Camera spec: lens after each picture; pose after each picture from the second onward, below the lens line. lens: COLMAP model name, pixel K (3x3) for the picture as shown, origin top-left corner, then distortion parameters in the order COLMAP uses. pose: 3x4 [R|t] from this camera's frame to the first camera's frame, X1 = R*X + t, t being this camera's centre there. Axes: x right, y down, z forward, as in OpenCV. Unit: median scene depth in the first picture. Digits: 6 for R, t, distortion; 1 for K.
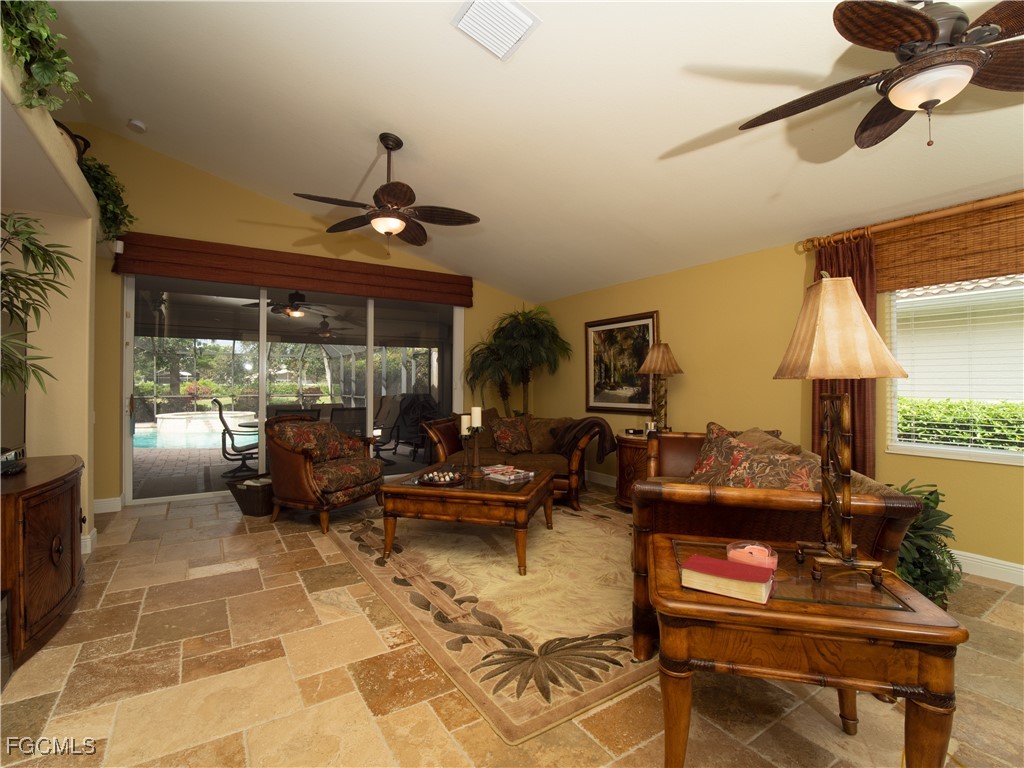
lens RADIAL K [[484.9, 0, 512.0], [0, 484.9, 384.0], [0, 0, 1]] dist [-0.001025, -0.000098]
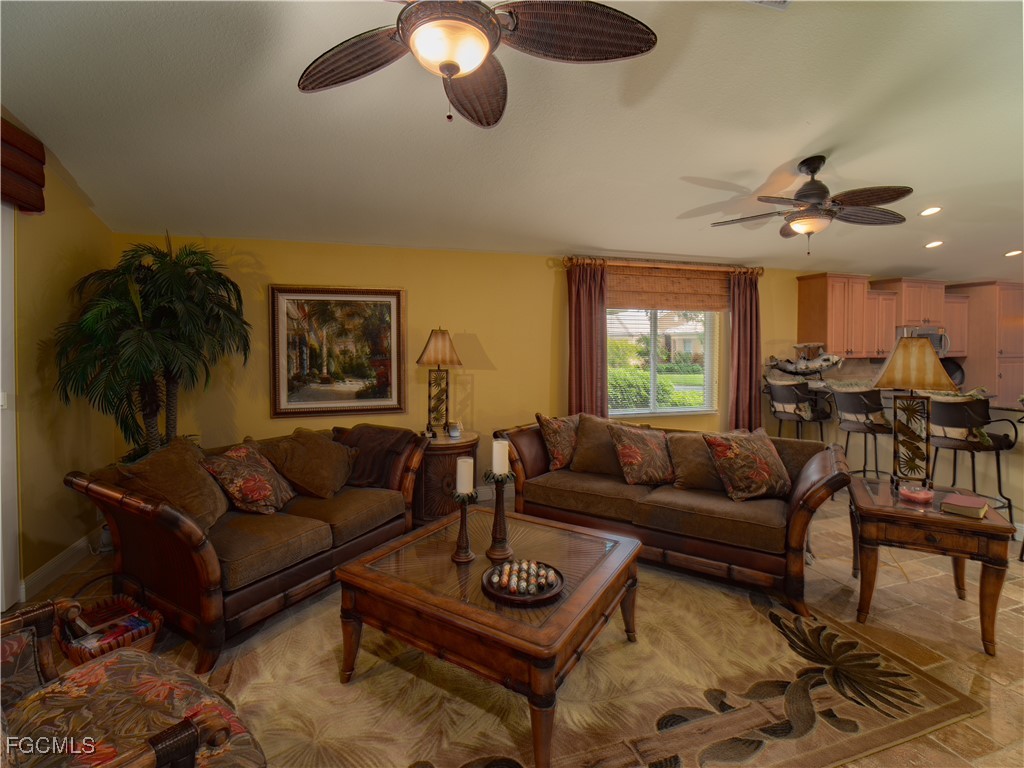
lens RADIAL K [[490.2, 0, 513.2], [0, 490.2, 335.5], [0, 0, 1]] dist [-0.000811, -0.000236]
pose [[0.247954, 0.023843, 0.968478, -0.455694], [-0.007181, 0.999715, -0.022774, -0.047474], [-0.968745, -0.001308, 0.248054, 0.557326]]
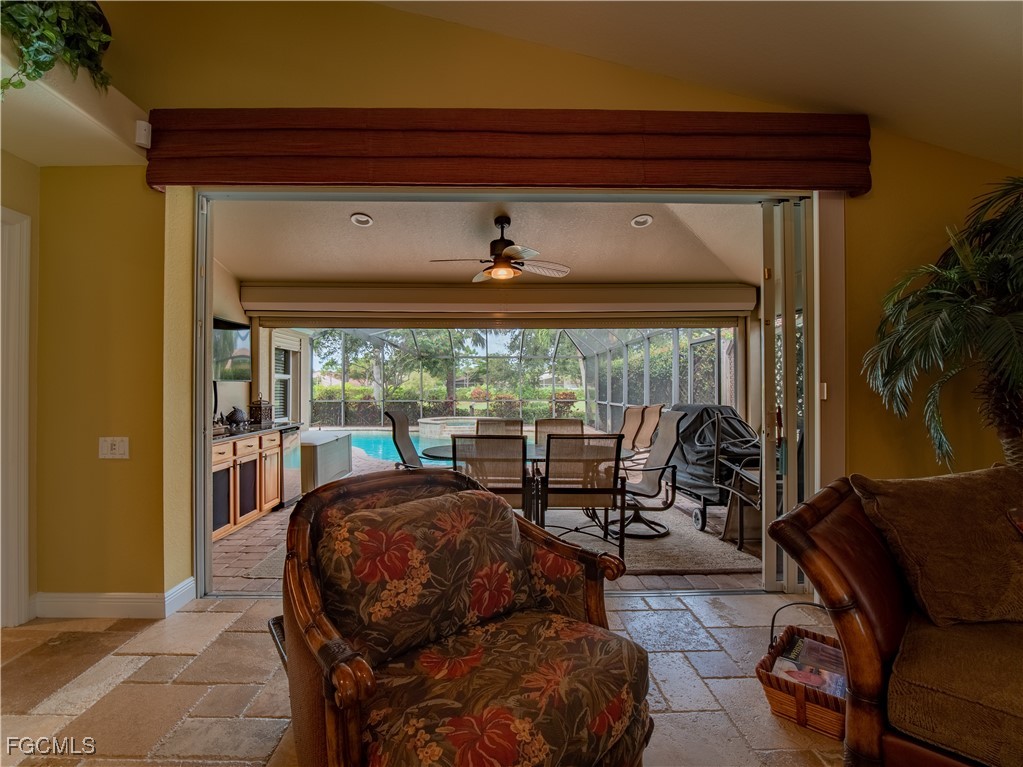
lens RADIAL K [[482.8, 0, 511.5], [0, 482.8, 383.5], [0, 0, 1]] dist [-0.003530, -0.000569]
pose [[0.861690, -0.010593, -0.507324, -0.156102], [0.005858, 0.999923, -0.010929, 0.000099], [0.507401, 0.006445, 0.861686, 0.595391]]
